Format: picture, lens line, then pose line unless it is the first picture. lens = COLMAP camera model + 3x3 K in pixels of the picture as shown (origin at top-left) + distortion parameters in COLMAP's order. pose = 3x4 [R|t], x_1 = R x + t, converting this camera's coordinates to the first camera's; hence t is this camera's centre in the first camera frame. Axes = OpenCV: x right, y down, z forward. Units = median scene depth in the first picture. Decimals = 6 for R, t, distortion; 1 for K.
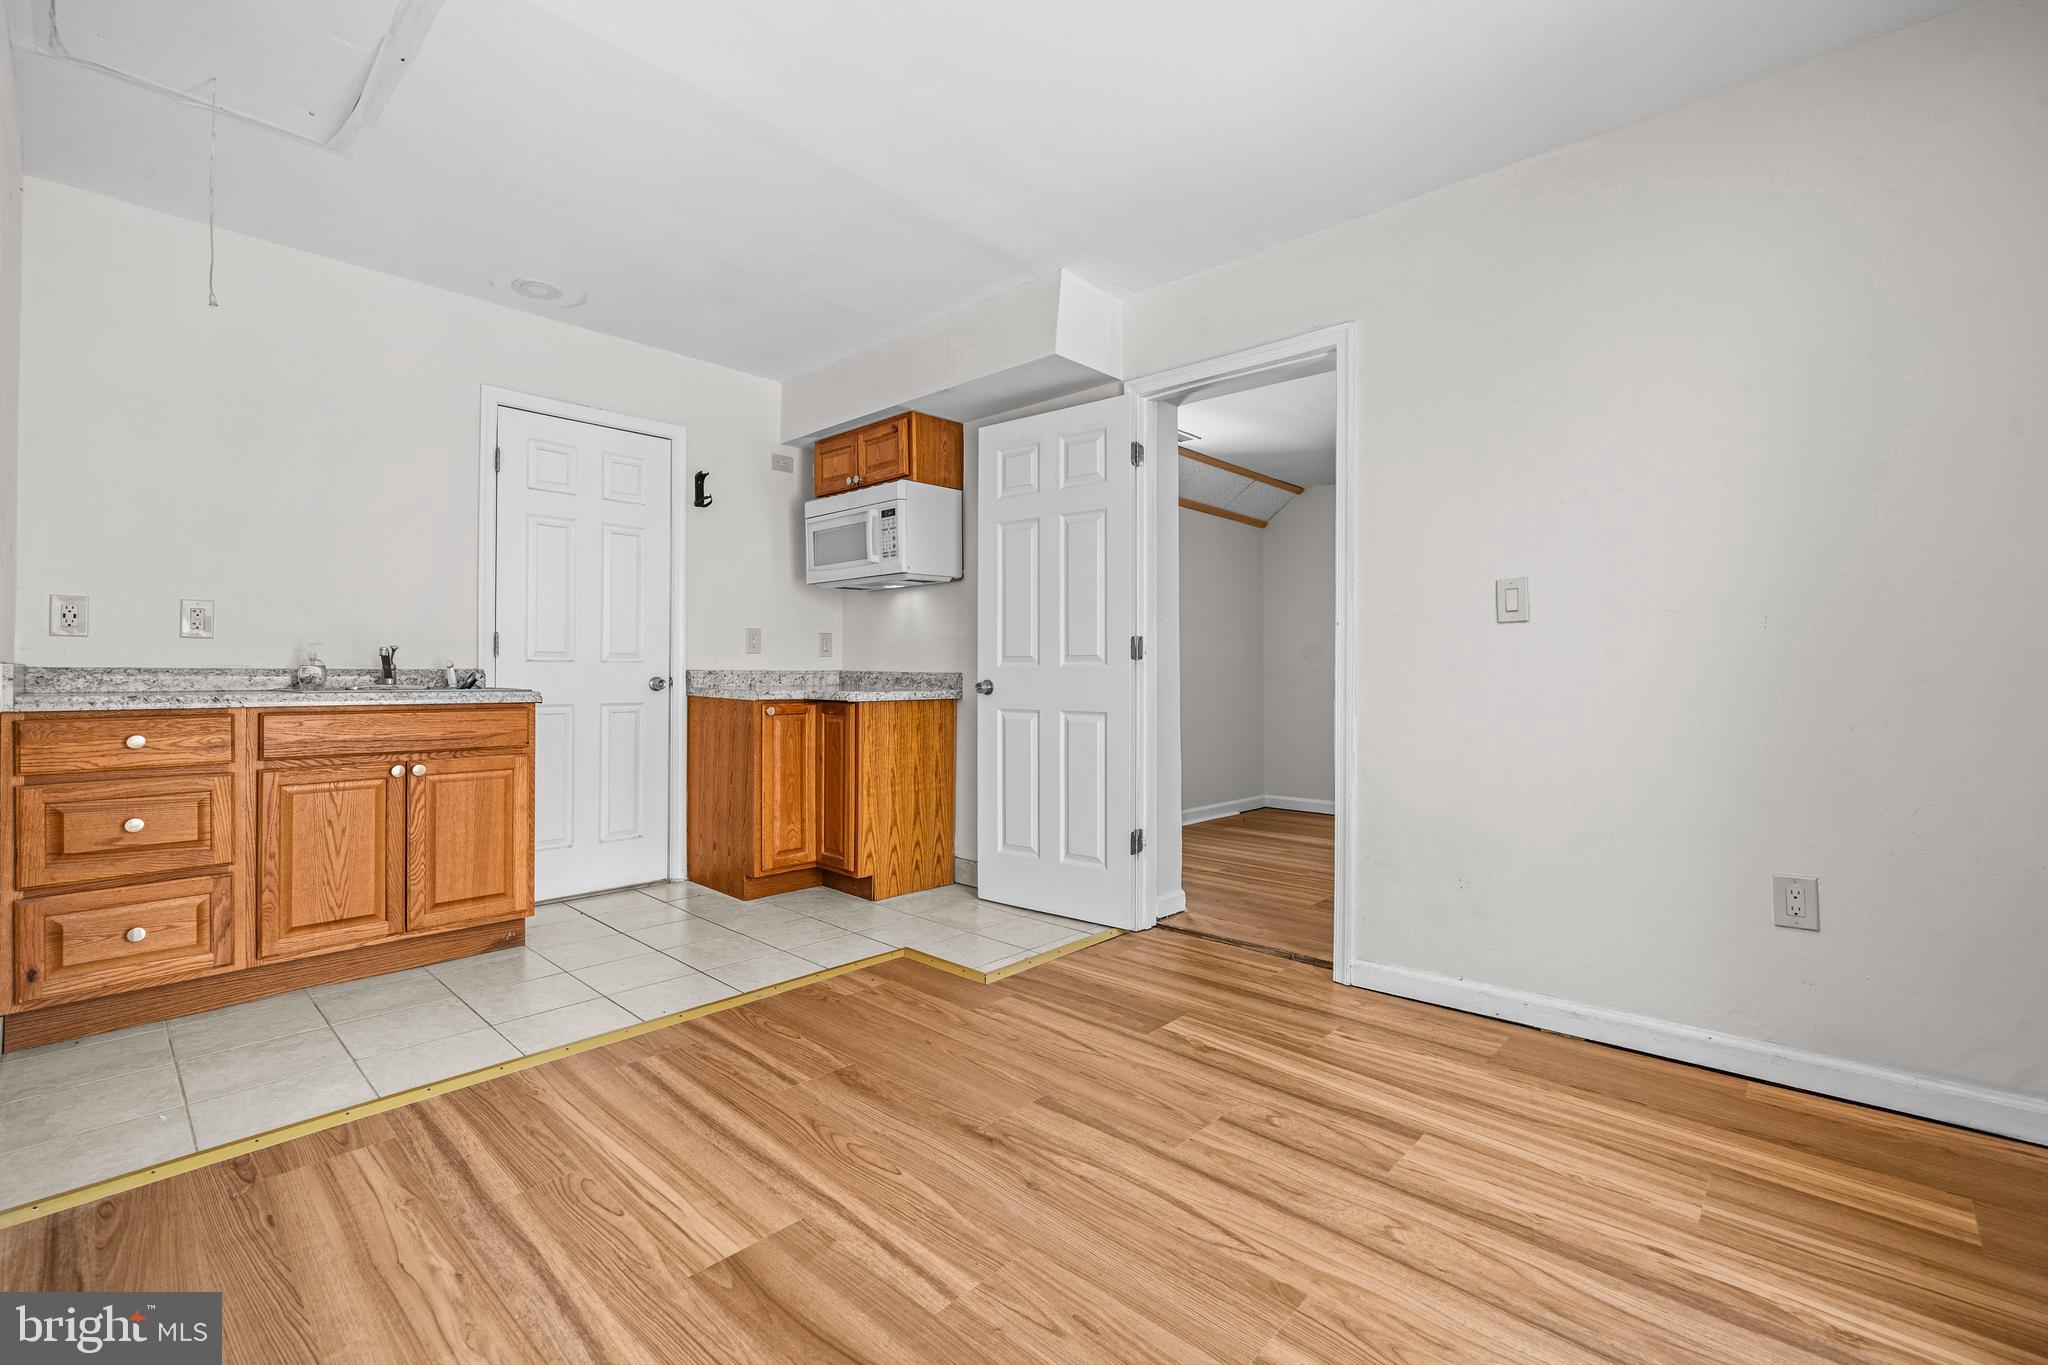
lens RADIAL K [[868.8, 0, 1019.5], [0, 868.8, 668.1], [0, 0, 1]] dist [-0.000555, 0.000236]
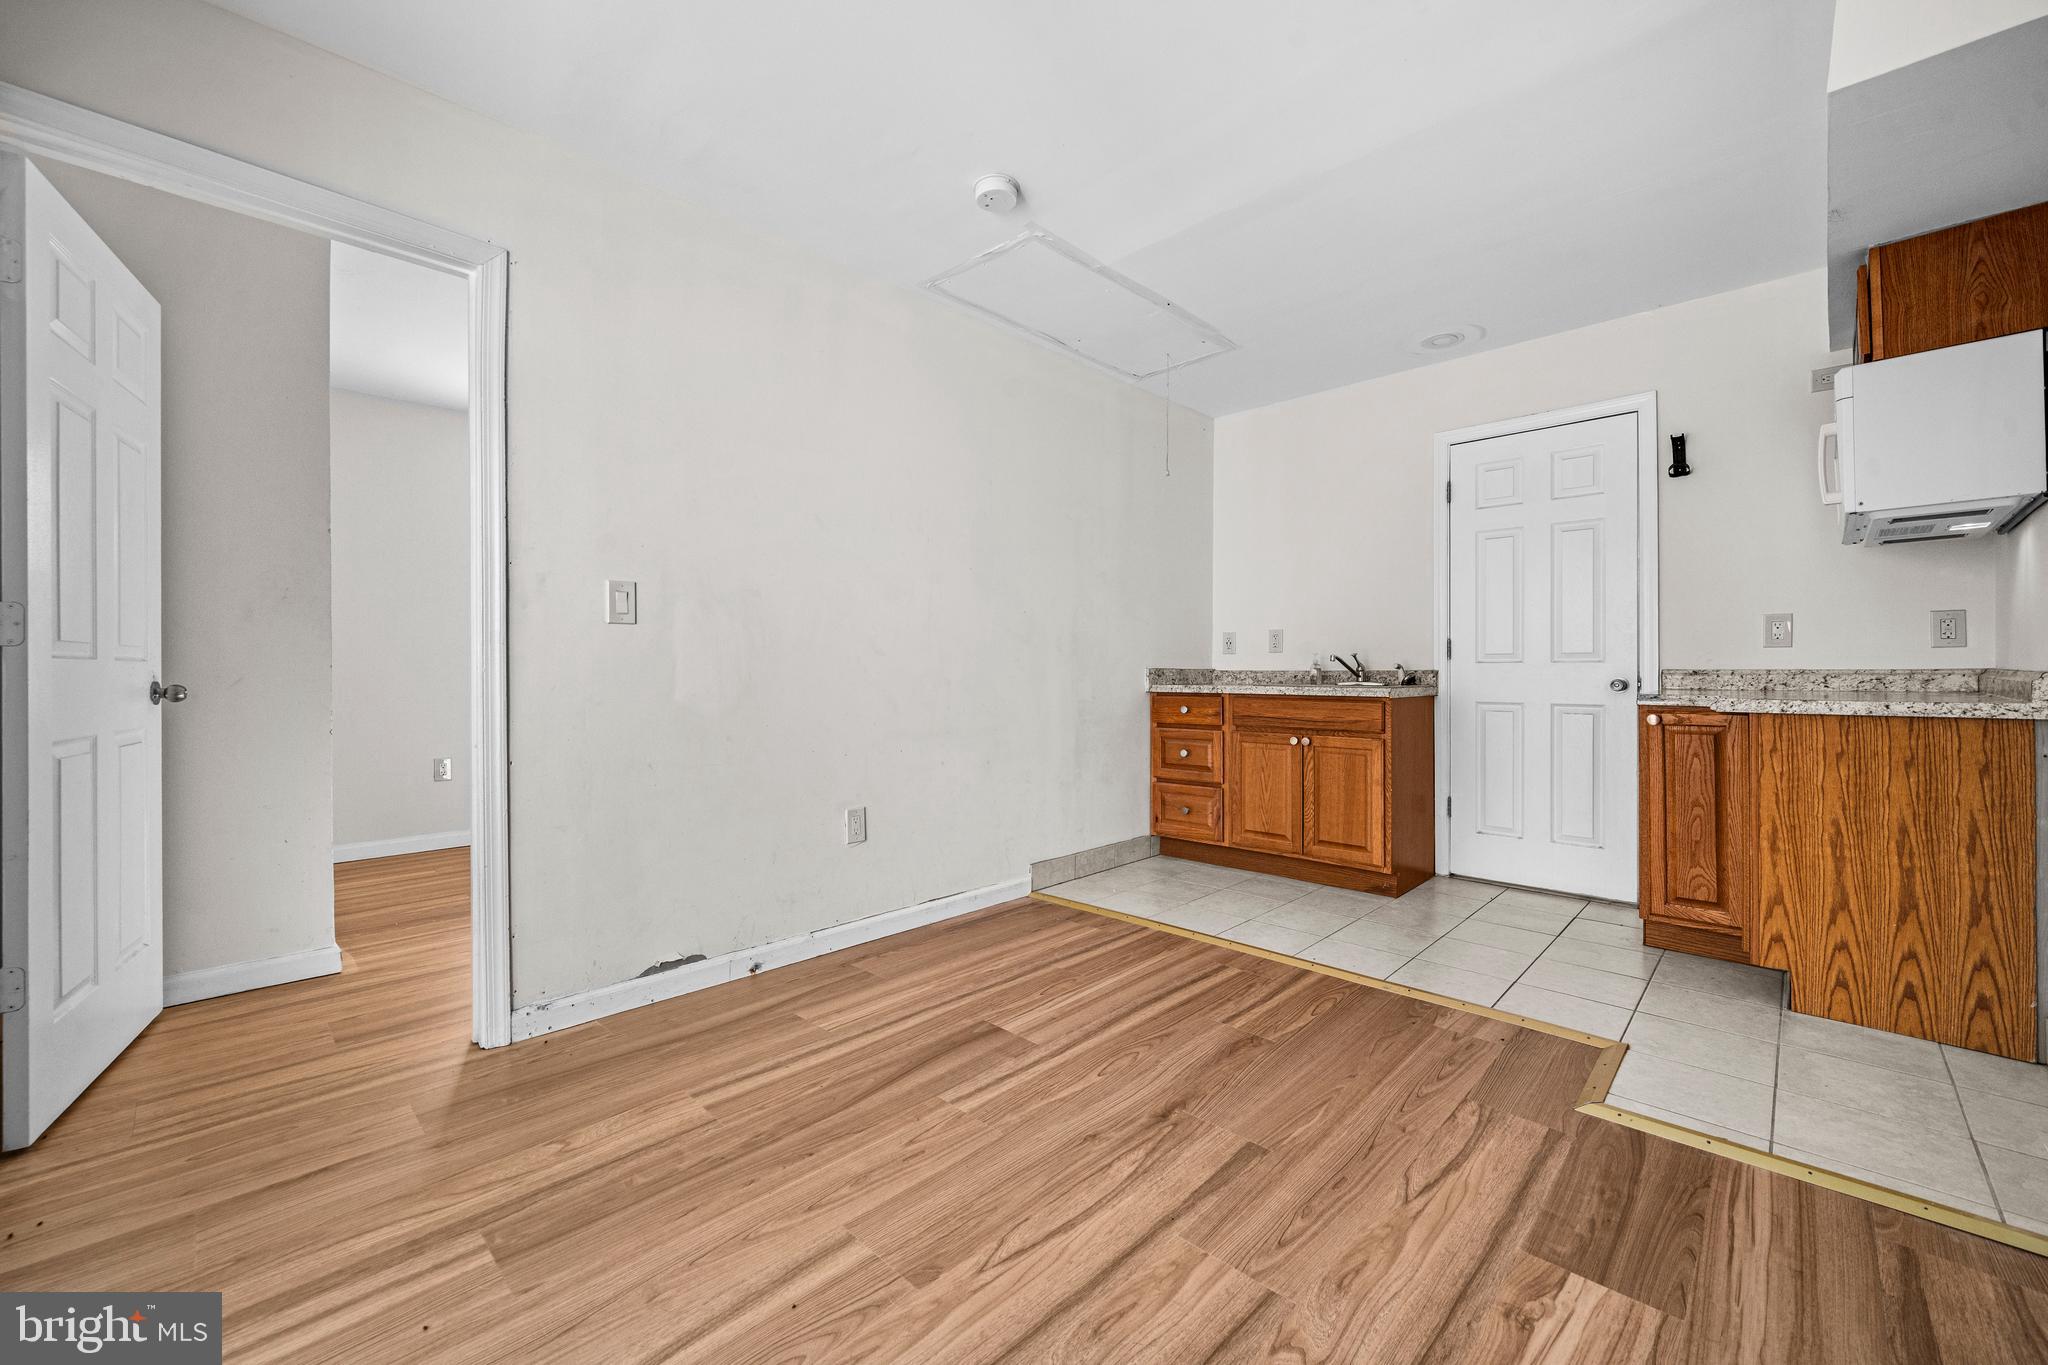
lens RADIAL K [[805.0, 0, 1034.8], [0, 805.0, 672.5], [0, 0, 1]] dist [-0.002917, -0.000036]
pose [[-0.002320, -0.002699, -0.999994, 0.579453], [0.005639, 0.999980, -0.002712, 0.005126], [0.999981, -0.005646, -0.002305, 0.523056]]
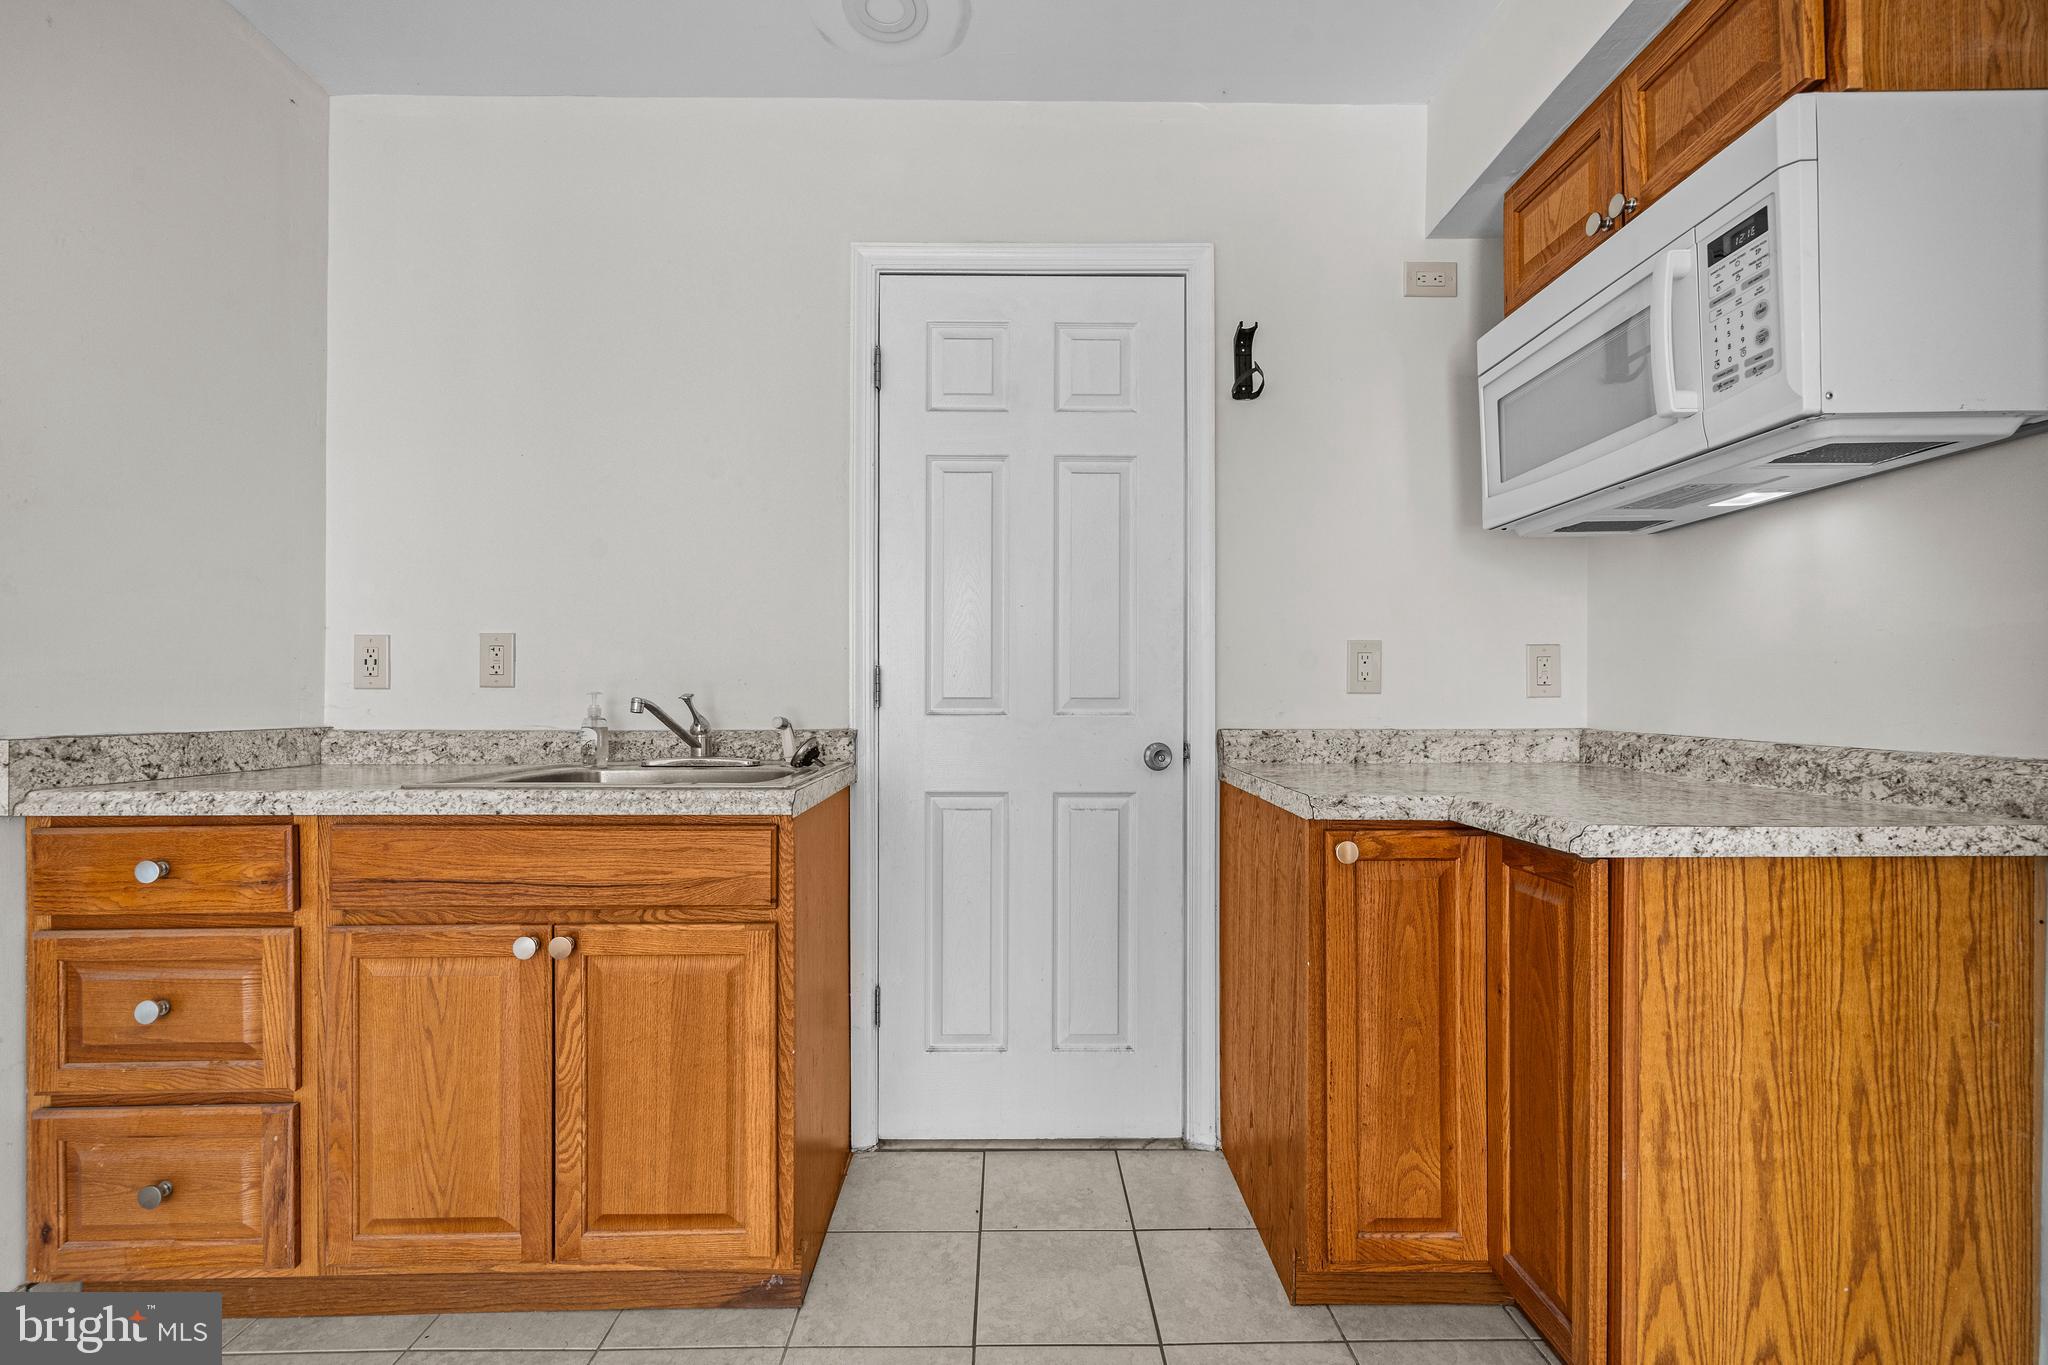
lens RADIAL K [[886.3, 0, 1015.6], [0, 886.3, 699.2], [0, 0, 1]] dist [-0.000585, 0.000292]
pose [[0.694088, -0.002829, -0.719885, -0.133790], [0.005753, 0.999982, 0.001618, -0.023020], [0.719867, -0.005264, 0.694092, 0.777911]]
